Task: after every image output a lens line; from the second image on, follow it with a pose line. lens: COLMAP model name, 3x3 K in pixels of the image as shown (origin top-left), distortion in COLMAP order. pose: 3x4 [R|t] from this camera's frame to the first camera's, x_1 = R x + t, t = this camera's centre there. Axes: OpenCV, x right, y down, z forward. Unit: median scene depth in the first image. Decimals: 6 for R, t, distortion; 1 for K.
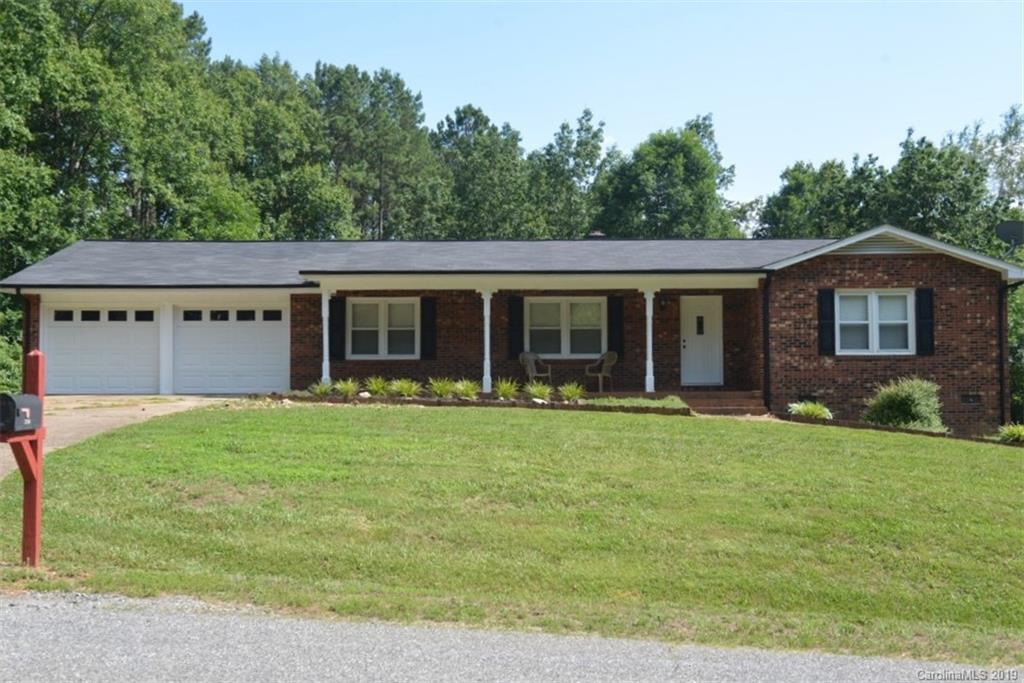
lens RADIAL K [[1120.8, 0, 514.6], [0, 1120.8, 343.2], [0, 0, 1]] dist [0.093590, 0.000000]
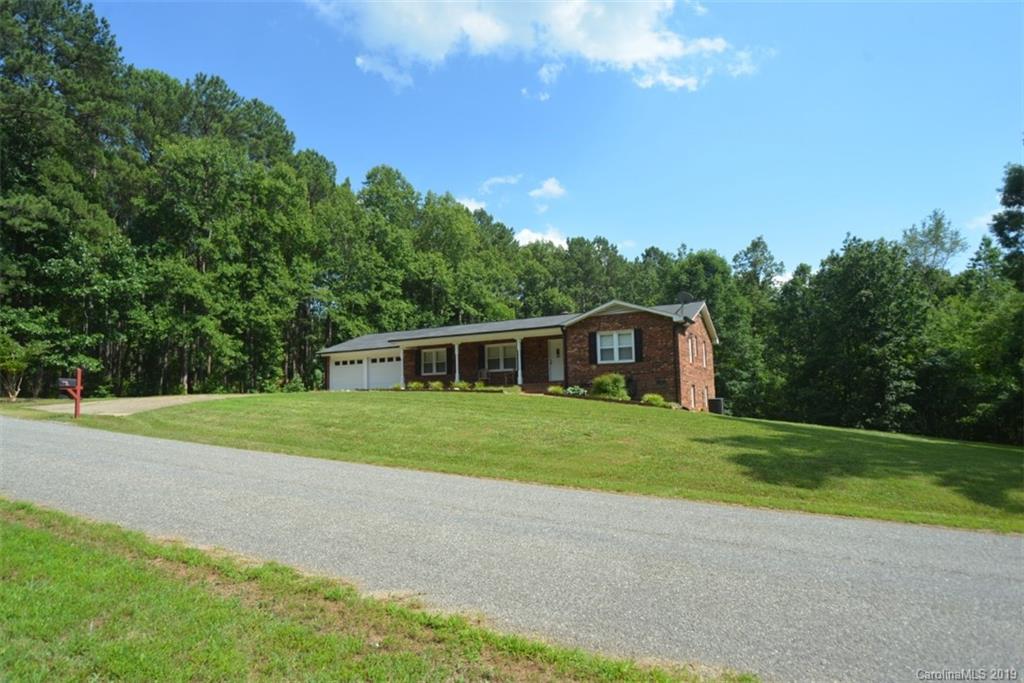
lens RADIAL K [[592.0, 0, 506.5], [0, 592.0, 336.9], [0, 0, 1]] dist [-0.004084, 0.003230]
pose [[0.880516, -0.069595, -0.468879, 0.648494], [0.038330, 0.996378, -0.075911, 0.037447], [0.472463, 0.048869, 0.879994, -0.043165]]
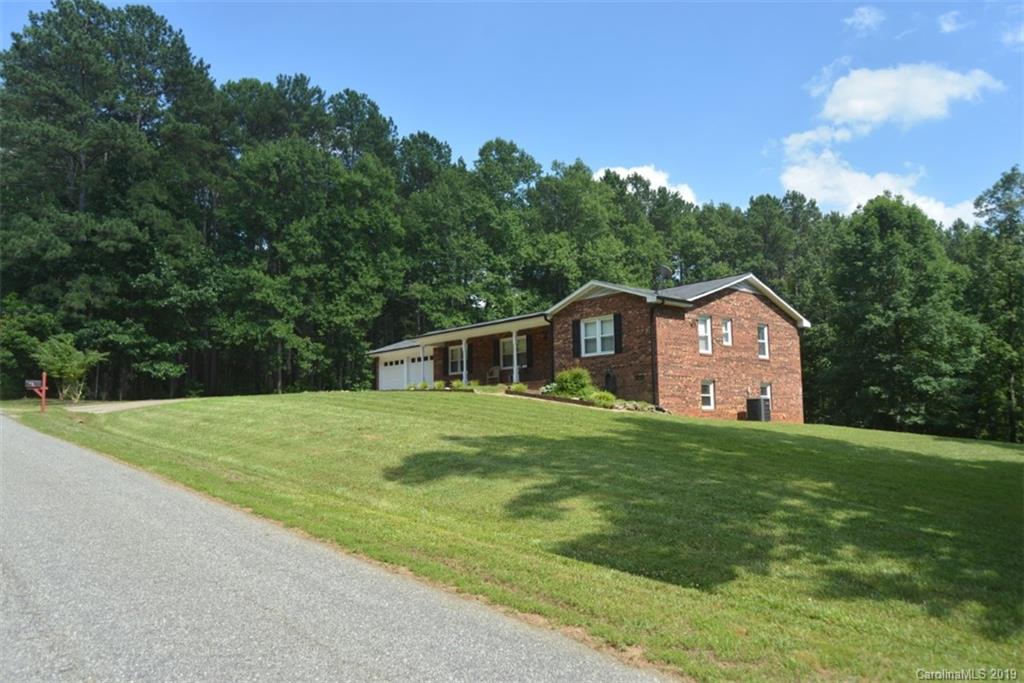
lens RADIAL K [[725.7, 0, 515.6], [0, 725.7, 347.5], [0, 0, 1]] dist [-0.010436, 0.001292]
pose [[0.646178, -0.084011, -0.758549, 1.072197], [0.046300, 0.996407, -0.070913, 0.070812], [0.761781, 0.010701, 0.647746, 0.188209]]
